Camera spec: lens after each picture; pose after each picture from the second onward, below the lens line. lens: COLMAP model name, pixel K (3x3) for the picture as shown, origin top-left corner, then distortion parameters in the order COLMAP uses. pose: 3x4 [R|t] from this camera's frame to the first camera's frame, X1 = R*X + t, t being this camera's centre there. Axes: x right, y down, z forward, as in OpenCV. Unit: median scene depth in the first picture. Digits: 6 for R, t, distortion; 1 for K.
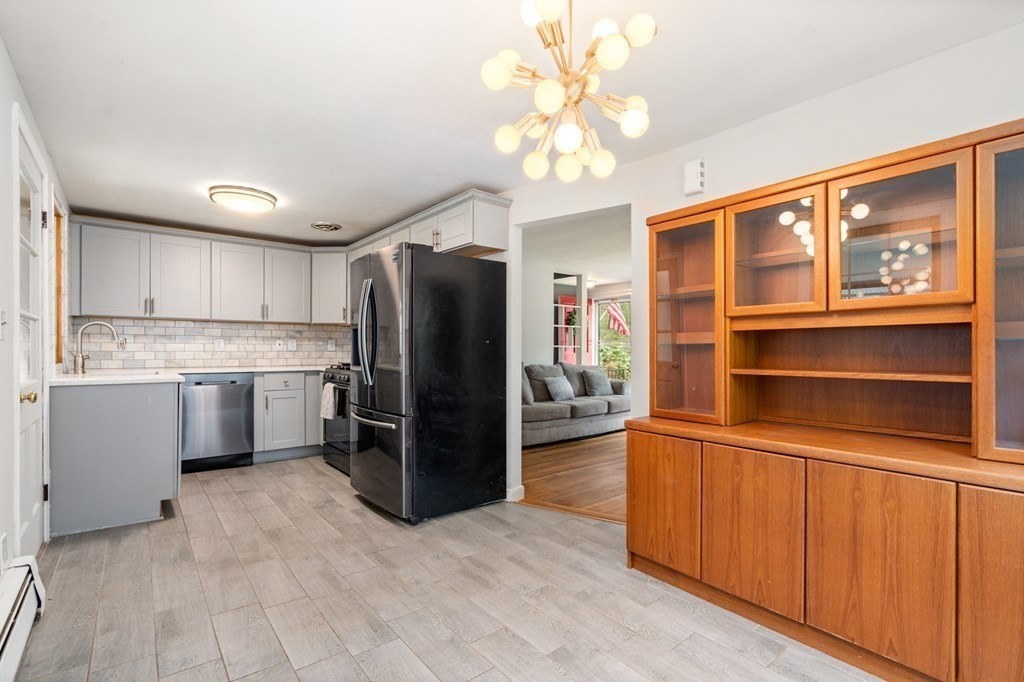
lens RADIAL K [[468.0, 0, 518.4], [0, 468.0, 352.1], [0, 0, 1]] dist [-0.005579, 0.000469]
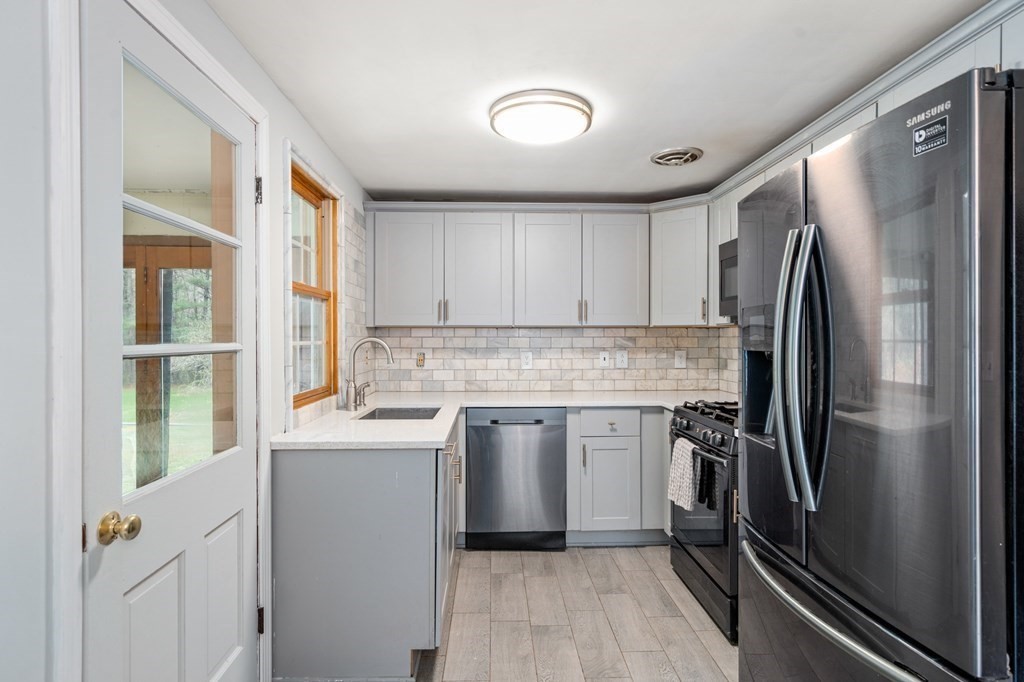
lens RADIAL K [[537.1, 0, 510.2], [0, 537.1, 341.3], [0, 0, 1]] dist [-0.003034, 0.000578]
pose [[0.790396, -0.001859, -0.612594, -0.185540], [-0.000618, 0.999992, -0.003833, -0.047076], [0.612596, 0.003408, 0.790388, 0.391694]]
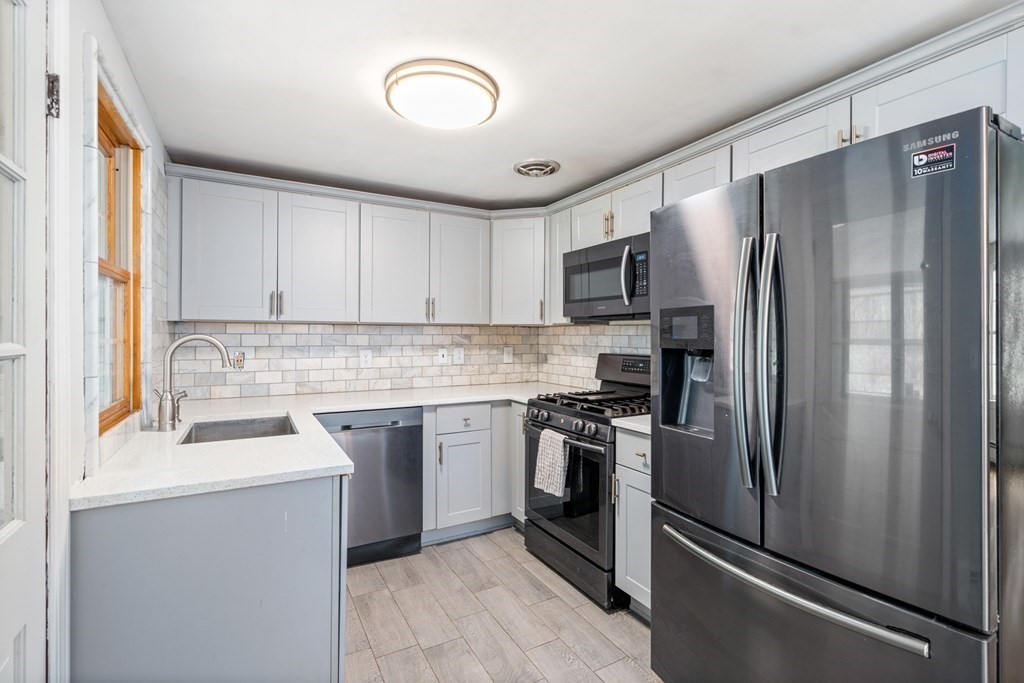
lens RADIAL K [[468.0, 0, 515.5], [0, 468.0, 336.8], [0, 0, 1]] dist [-0.005579, 0.000469]
pose [[0.983762, -0.001976, -0.179466, -0.350444], [0.000807, 0.999978, -0.006585, -0.048786], [0.179475, 0.006333, 0.983742, 0.424974]]
